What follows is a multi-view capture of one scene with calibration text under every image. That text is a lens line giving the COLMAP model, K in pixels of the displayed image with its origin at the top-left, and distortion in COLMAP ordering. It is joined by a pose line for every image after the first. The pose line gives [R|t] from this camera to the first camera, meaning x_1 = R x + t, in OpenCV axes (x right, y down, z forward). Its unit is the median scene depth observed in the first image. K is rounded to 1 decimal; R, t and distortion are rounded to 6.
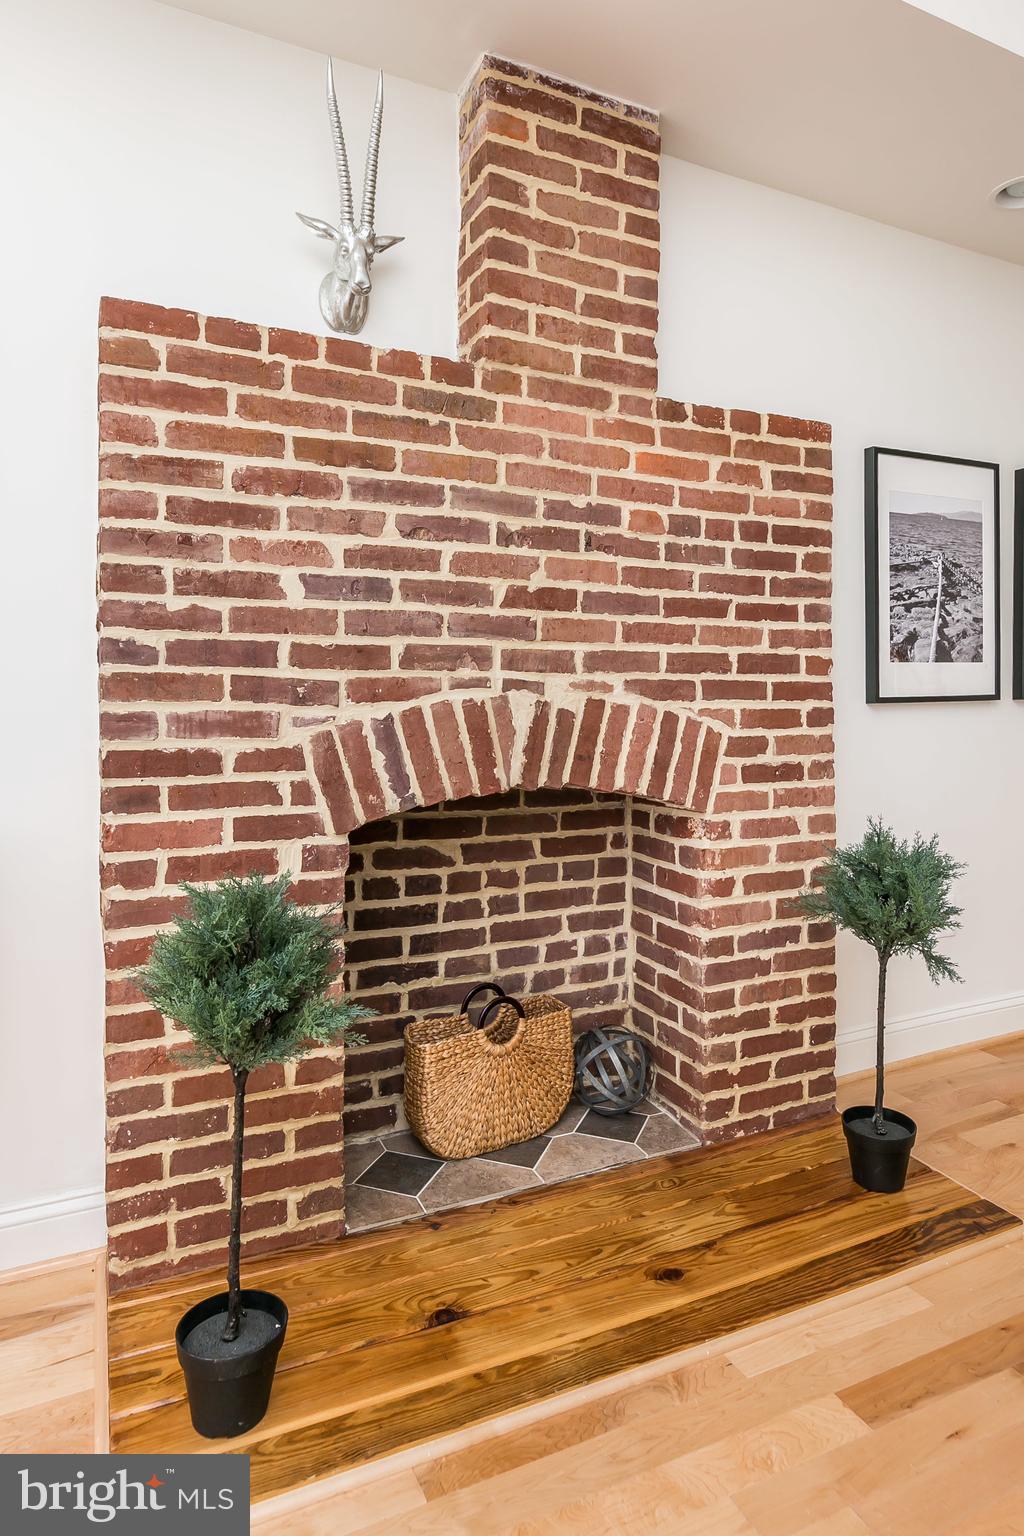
lens RADIAL K [[963.7, 0, 519.9], [0, 963.7, 708.9], [0, 0, 1]] dist [0.002914, 0.000226]
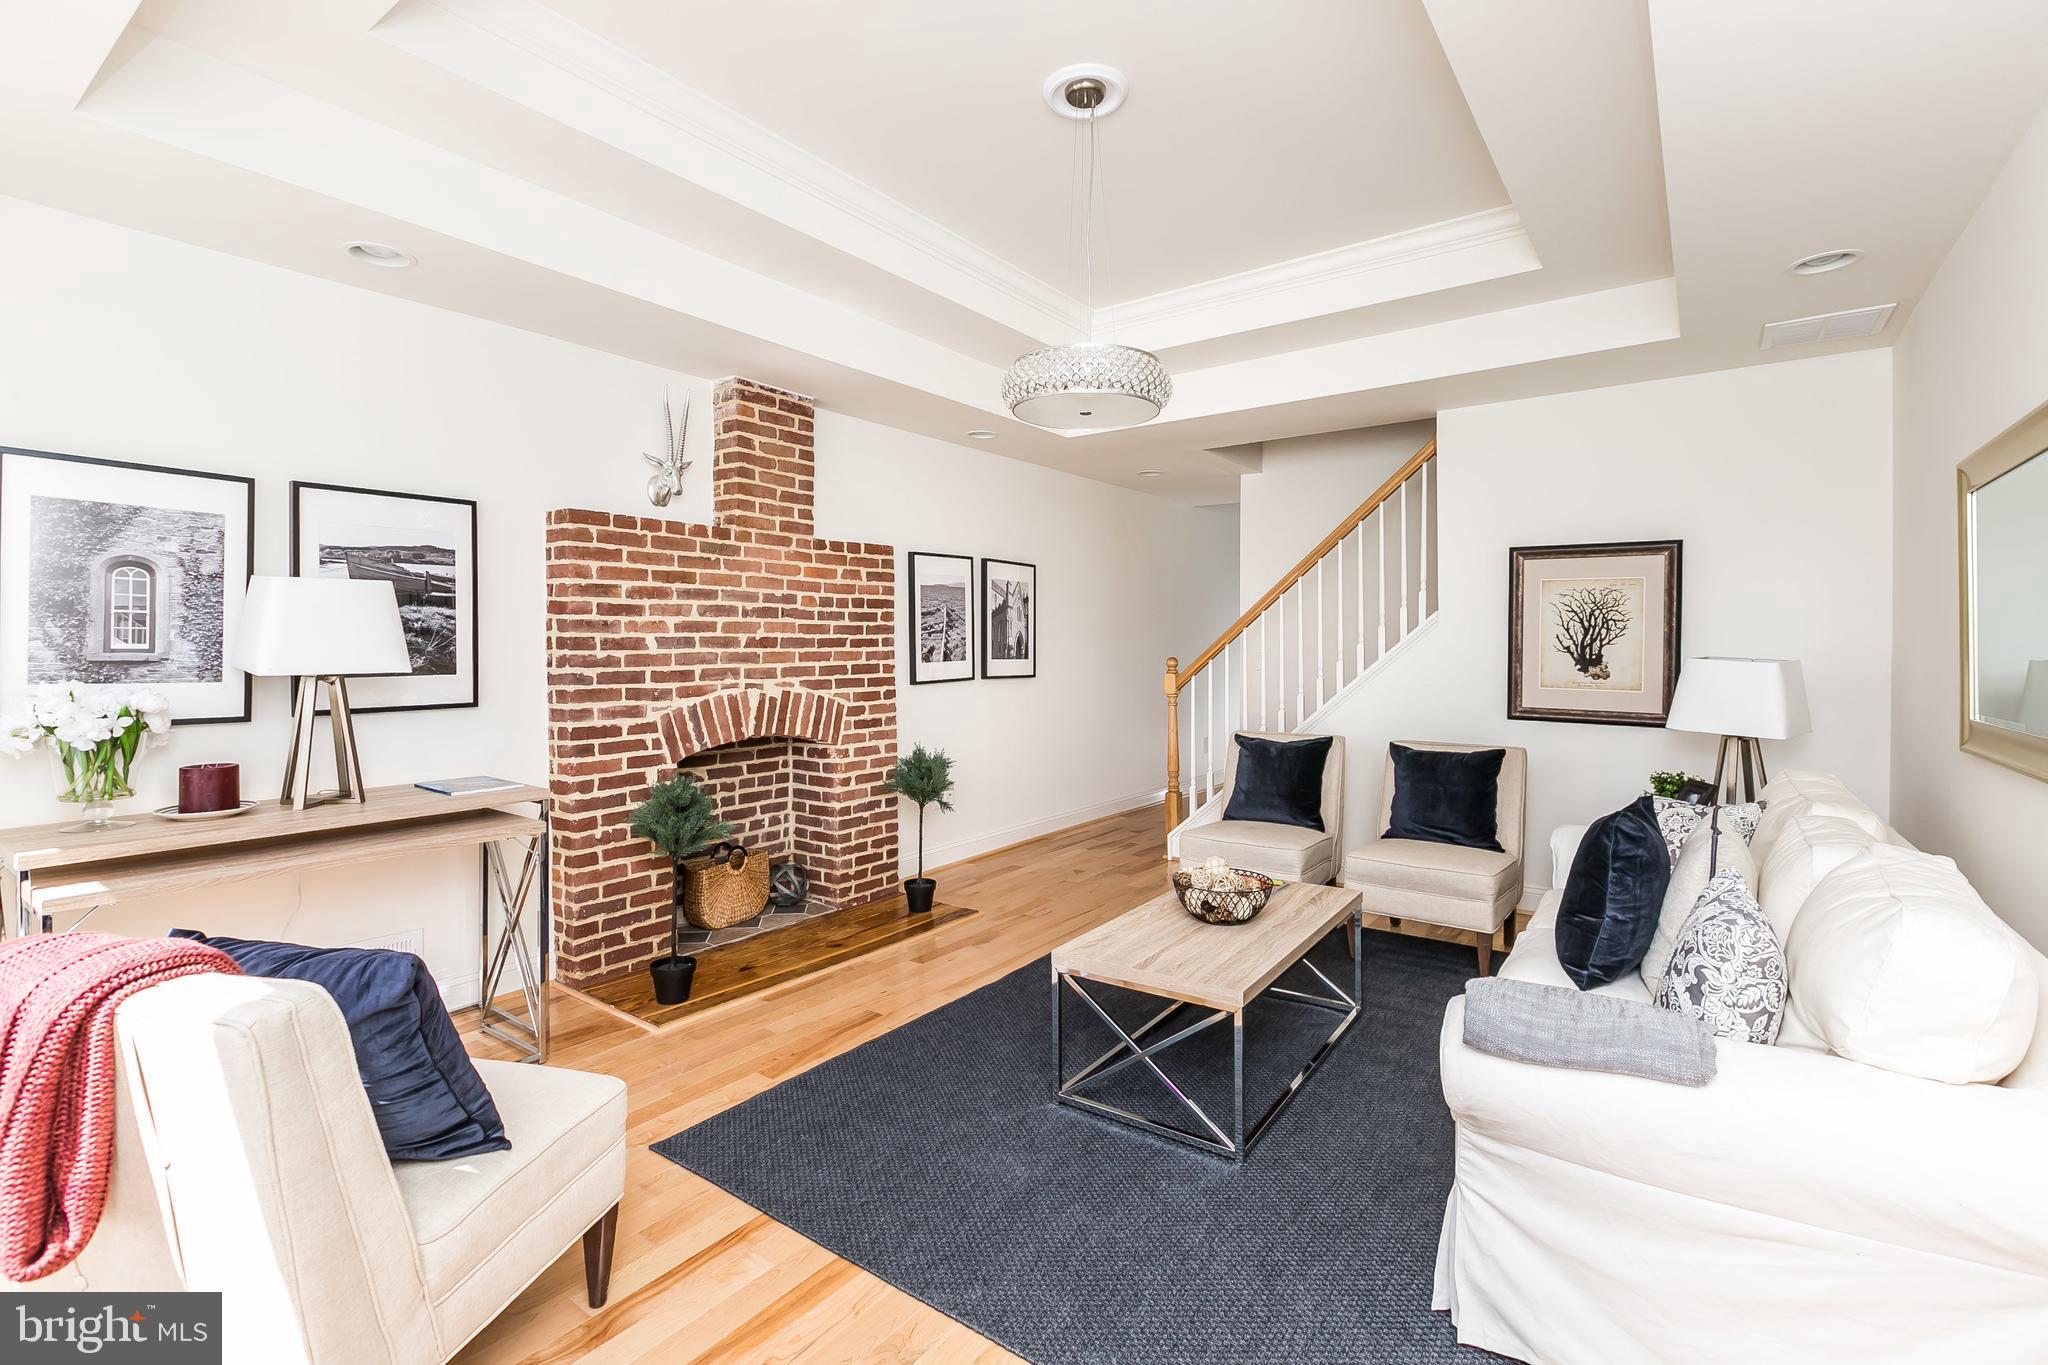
lens RADIAL K [[936.9, 0, 1022.9], [0, 936.9, 647.1], [0, 0, 1]] dist [-0.000078, -0.000006]
pose [[0.884015, -0.004178, 0.467440, -0.398729], [0.008993, 0.999927, -0.008071, -0.081129], [-0.467373, 0.011339, 0.883988, -0.959565]]
